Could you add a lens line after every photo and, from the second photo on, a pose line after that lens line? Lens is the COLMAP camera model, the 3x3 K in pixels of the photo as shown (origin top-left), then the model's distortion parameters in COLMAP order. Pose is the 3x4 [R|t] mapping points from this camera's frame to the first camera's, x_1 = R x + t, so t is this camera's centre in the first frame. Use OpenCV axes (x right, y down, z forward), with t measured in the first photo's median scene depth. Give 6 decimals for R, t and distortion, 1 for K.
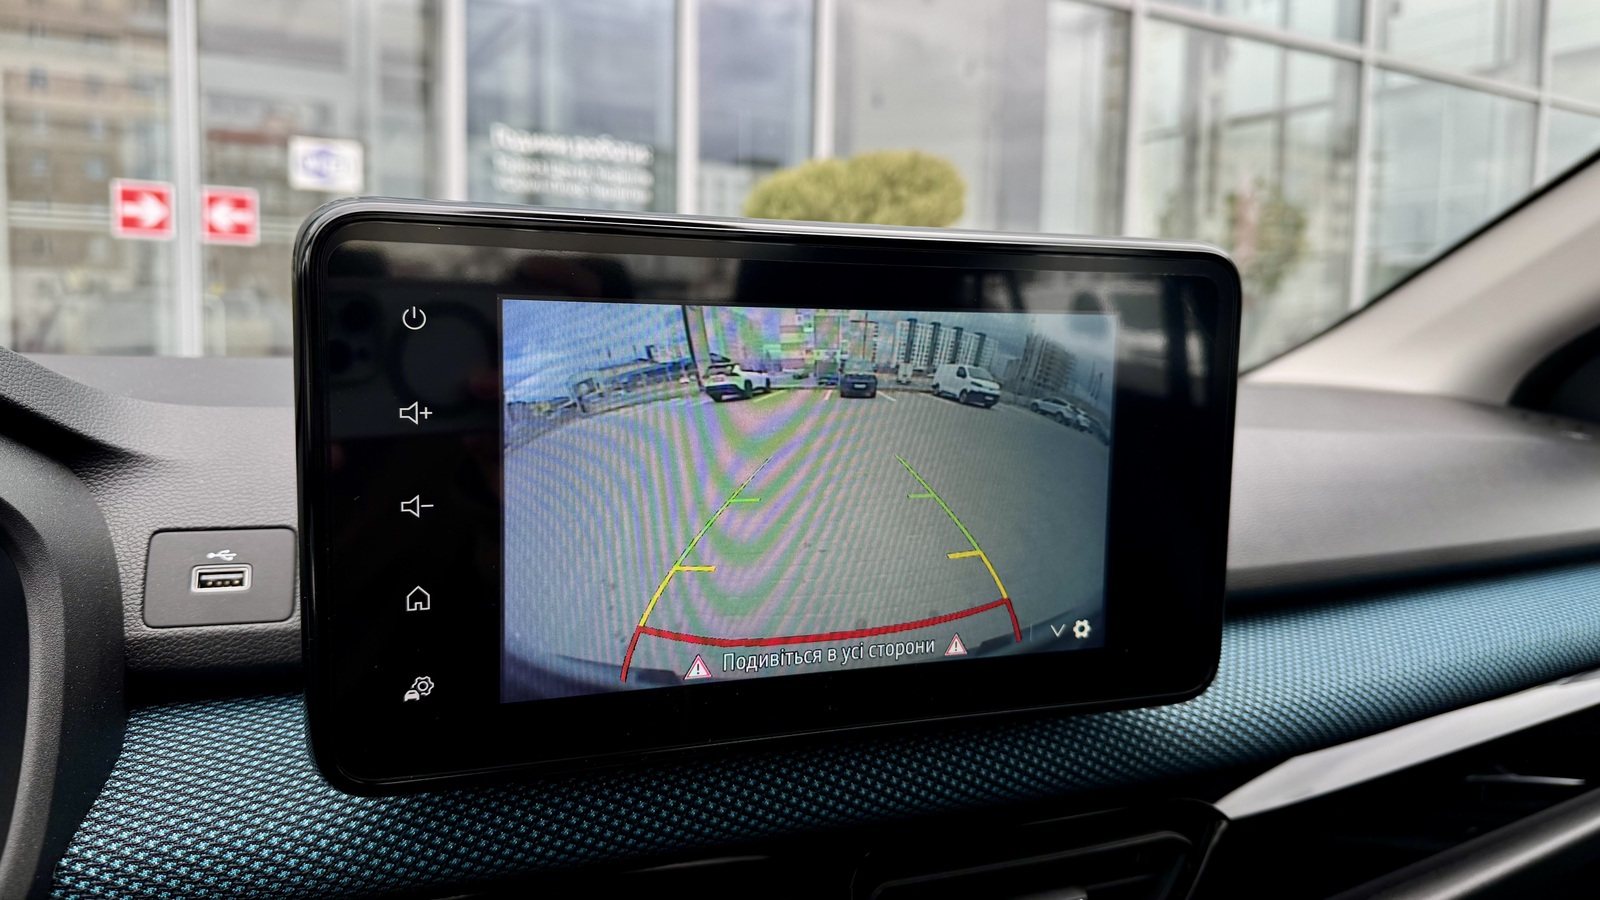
lens RADIAL K [[1131.7, 0, 800.0], [0, 1131.7, 450.0], [0, 0, 1]] dist [-0.019431, 0.005540]
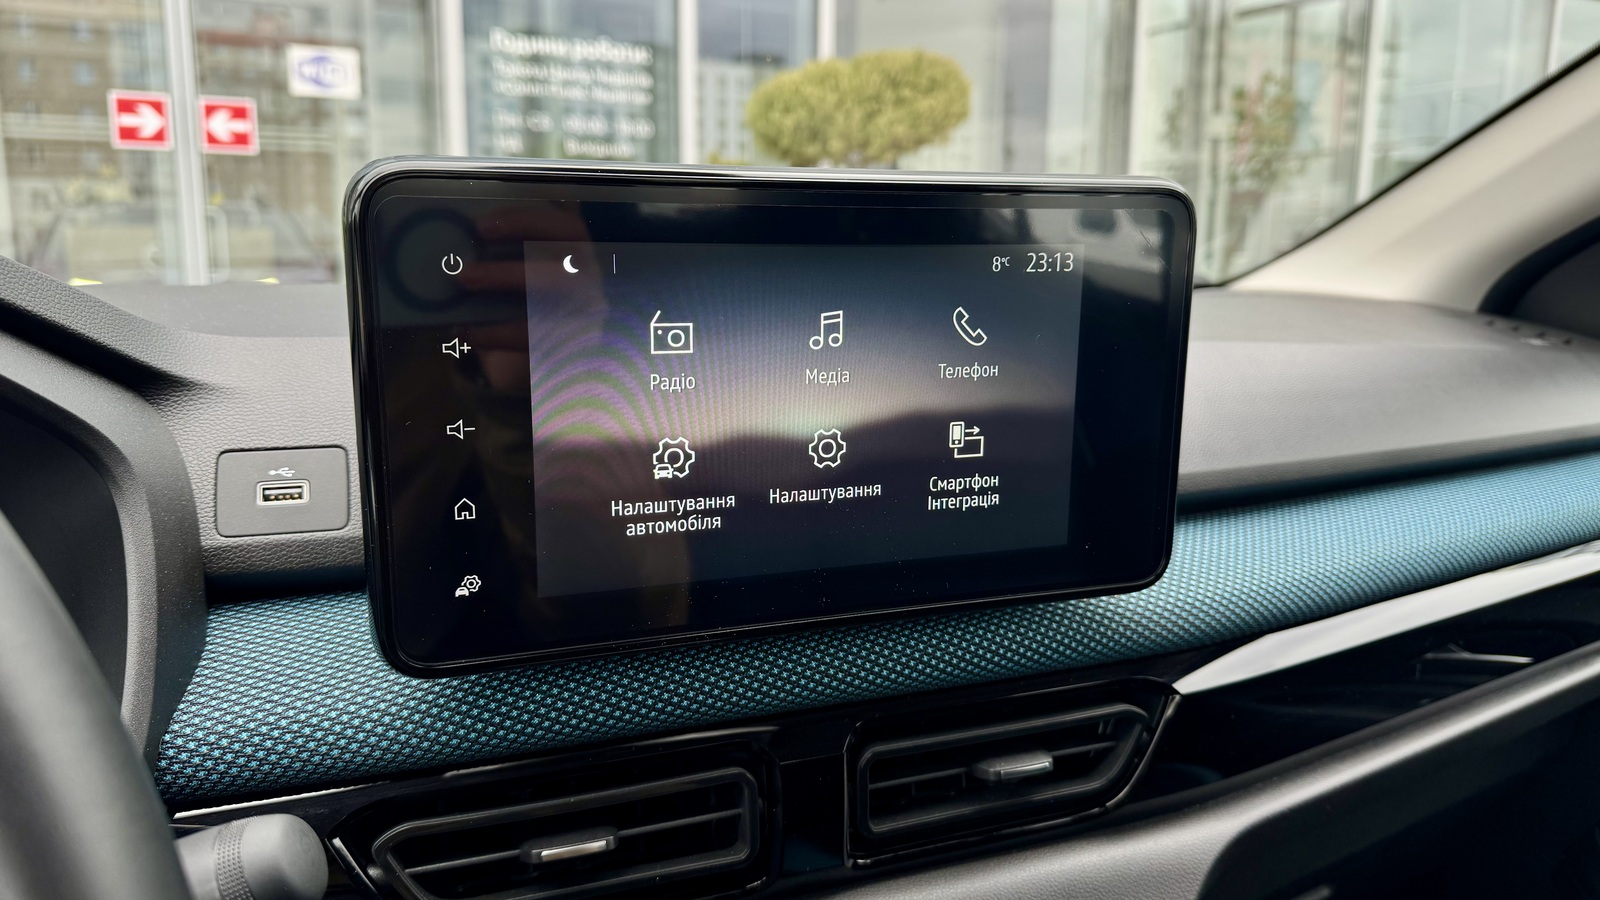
lens RADIAL K [[1114.9, 0, 795.4], [0, 1114.9, 451.4], [0, 0, 1]] dist [0.042684, -0.050803]
pose [[0.999883, -0.011664, -0.009847, 0.009791], [0.012483, 0.996064, 0.087748, -0.018920], [0.008785, -0.087861, 0.996094, -0.108075]]
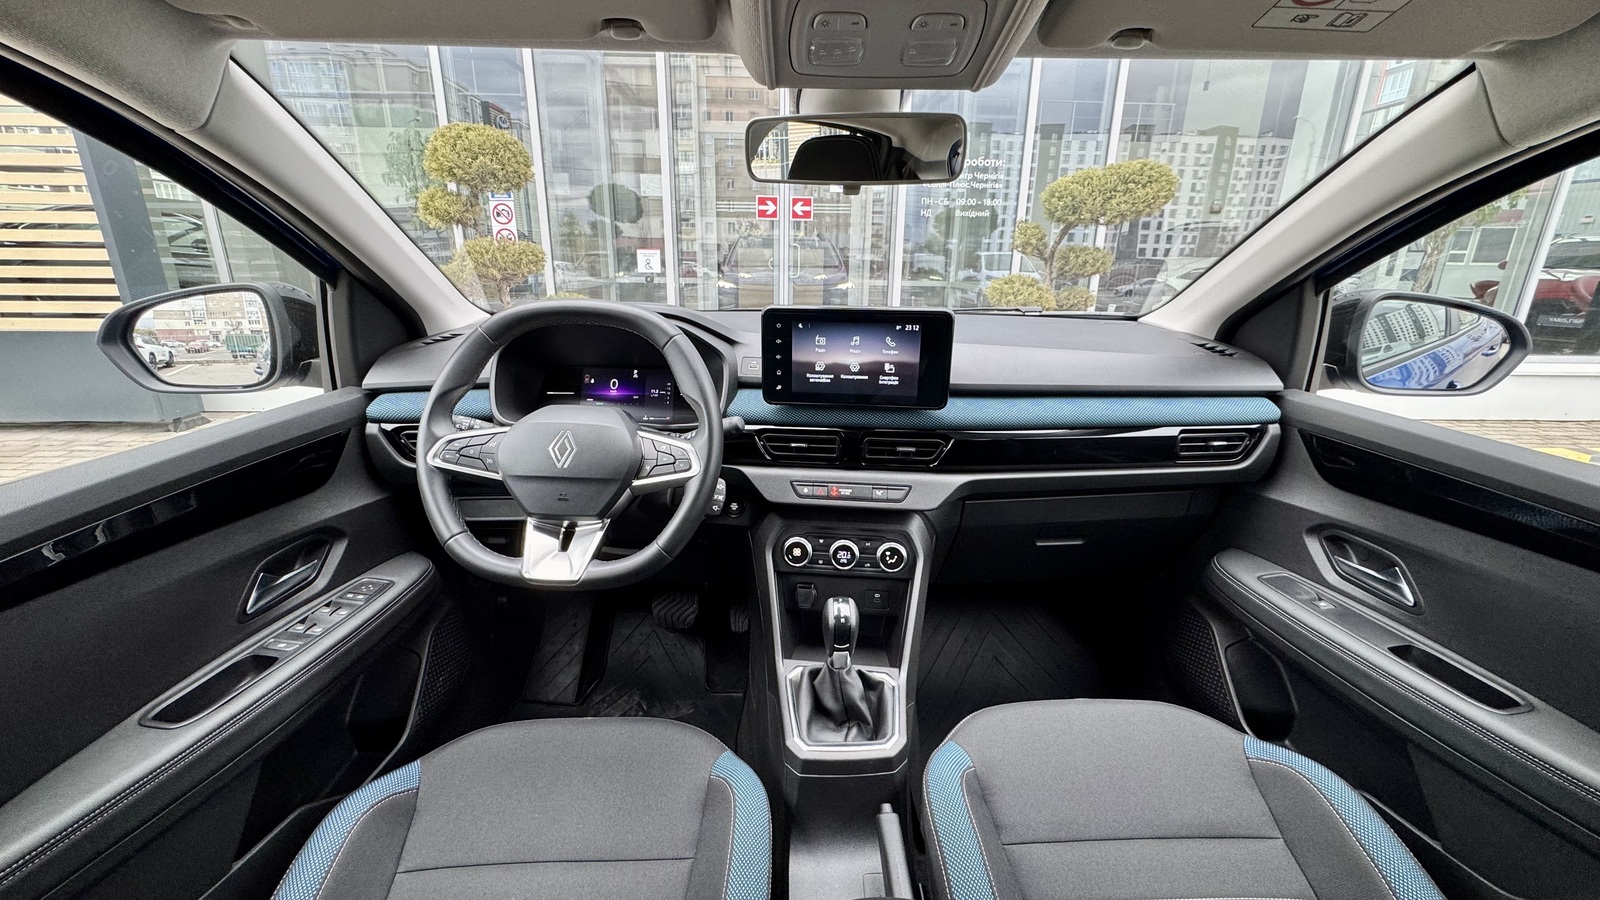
lens RADIAL K [[635.4, 0, 809.4], [0, 635.4, 443.2], [0, 0, 1]] dist [0.000293, 0.000051]
pose [[0.889773, 0.126446, -0.438537, 1.084388], [-0.035873, 0.977258, 0.208996, -0.170675], [0.454990, -0.170227, 0.874075, -1.573695]]
